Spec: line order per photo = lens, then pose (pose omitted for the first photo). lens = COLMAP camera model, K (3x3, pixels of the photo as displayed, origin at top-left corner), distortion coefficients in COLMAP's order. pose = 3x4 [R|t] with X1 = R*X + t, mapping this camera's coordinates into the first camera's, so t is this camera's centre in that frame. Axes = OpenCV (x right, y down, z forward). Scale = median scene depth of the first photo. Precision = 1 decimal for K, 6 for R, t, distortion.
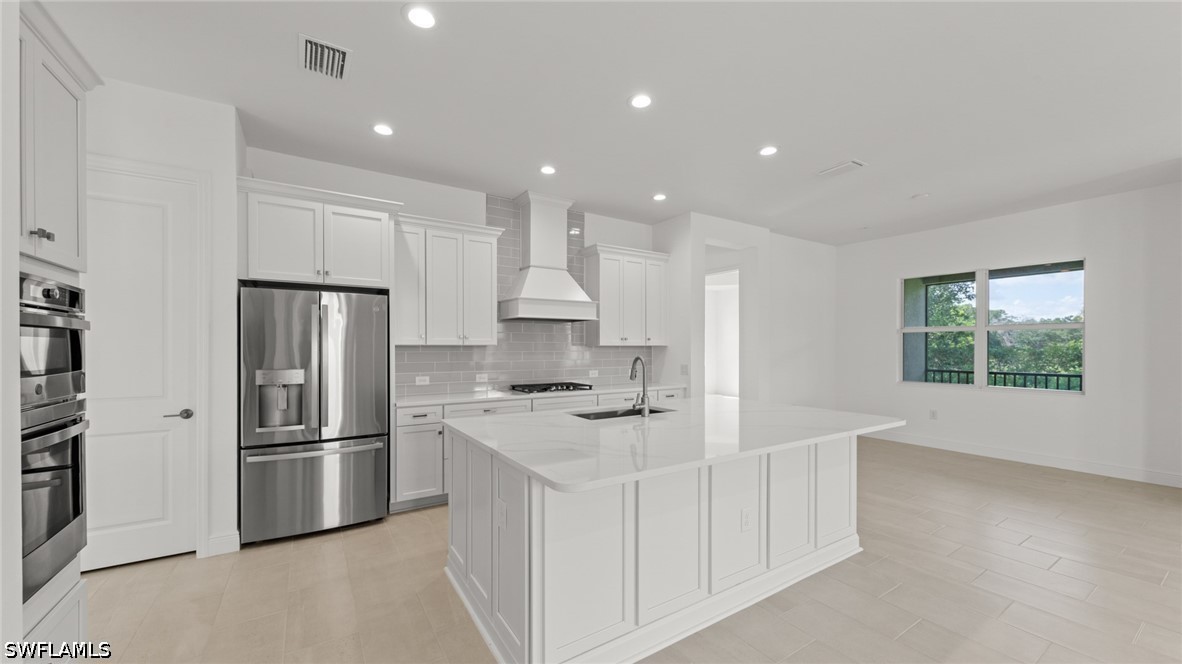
lens RADIAL K [[442.0, 0, 587.7], [0, 442.0, 348.2], [0, 0, 1]] dist [0.006169, 0.000025]
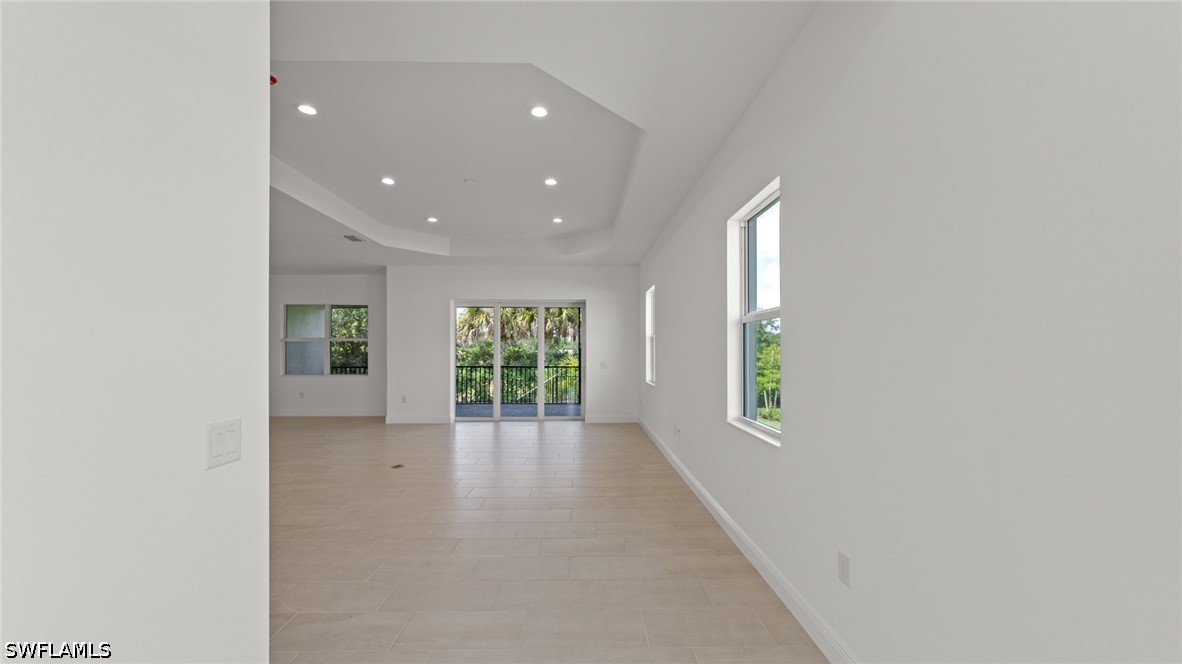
lens RADIAL K [[442.0, 0, 588.3], [0, 442.0, 350.3], [0, 0, 1]] dist [0.006169, 0.000025]
pose [[0.526711, -0.001056, 0.850044, -0.004665], [0.004168, 0.999990, -0.001340, 0.000321], [-0.850034, 0.004249, 0.526711, -0.854955]]
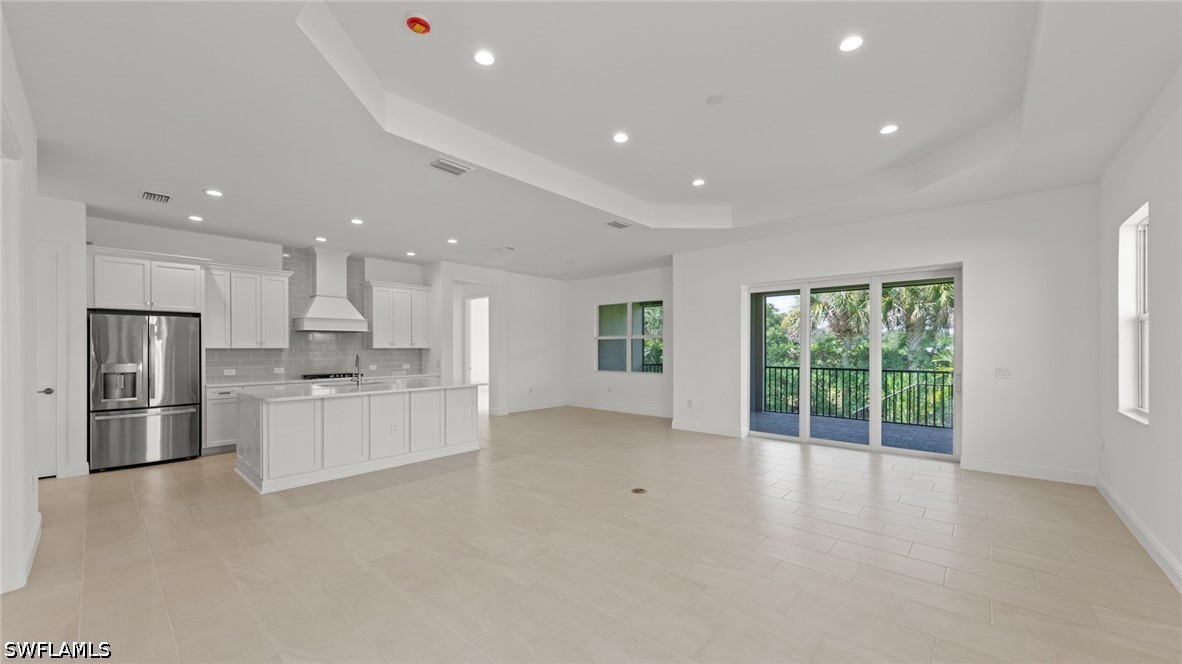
lens RADIAL K [[442.0, 0, 588.3], [0, 442.0, 348.3], [0, 0, 1]] dist [0.006169, 0.000025]
pose [[0.963844, -0.002352, 0.266457, 0.358948], [0.003416, 0.999988, -0.003532, 0.002181], [-0.266446, 0.004314, 0.963840, -0.696490]]
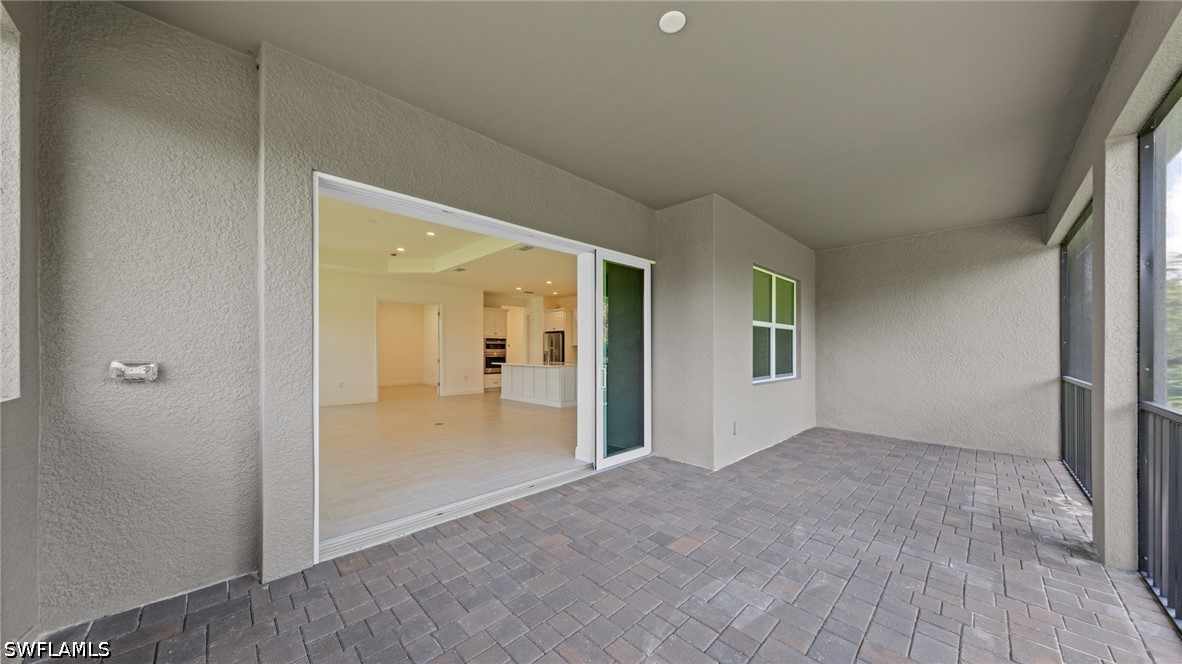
lens RADIAL K [[385.0, 0, 580.0], [0, 385.0, 348.0], [0, 0, 1]] dist [0.001706, -0.000461]
pose [[0.184583, -0.005057, -0.982804, 2.167436], [-0.004230, 0.999973, -0.005940, 0.024581], [0.982808, 0.005253, 0.184557, 0.404350]]
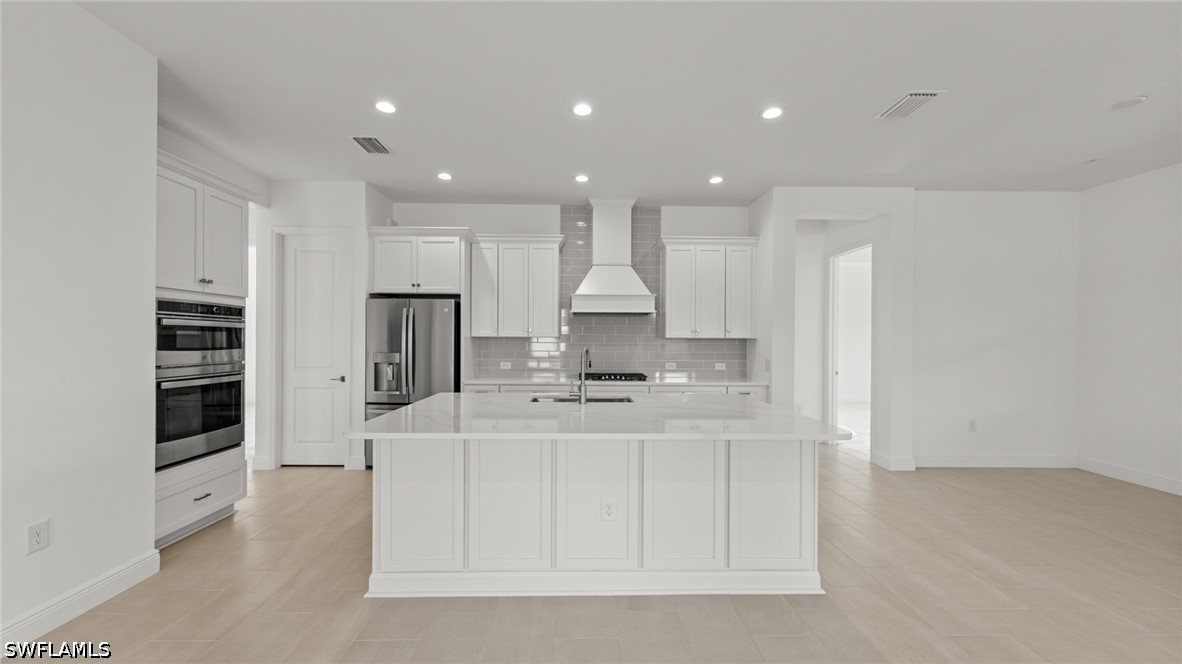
lens RADIAL K [[442.0, 0, 588.8], [0, 442.0, 339.7], [0, 0, 1]] dist [0.006169, 0.000025]
pose [[0.852333, 0.004595, -0.522979, 0.435572], [-0.006596, 0.999976, -0.001965, 0.001373], [0.522958, 0.005125, 0.852343, 0.061904]]
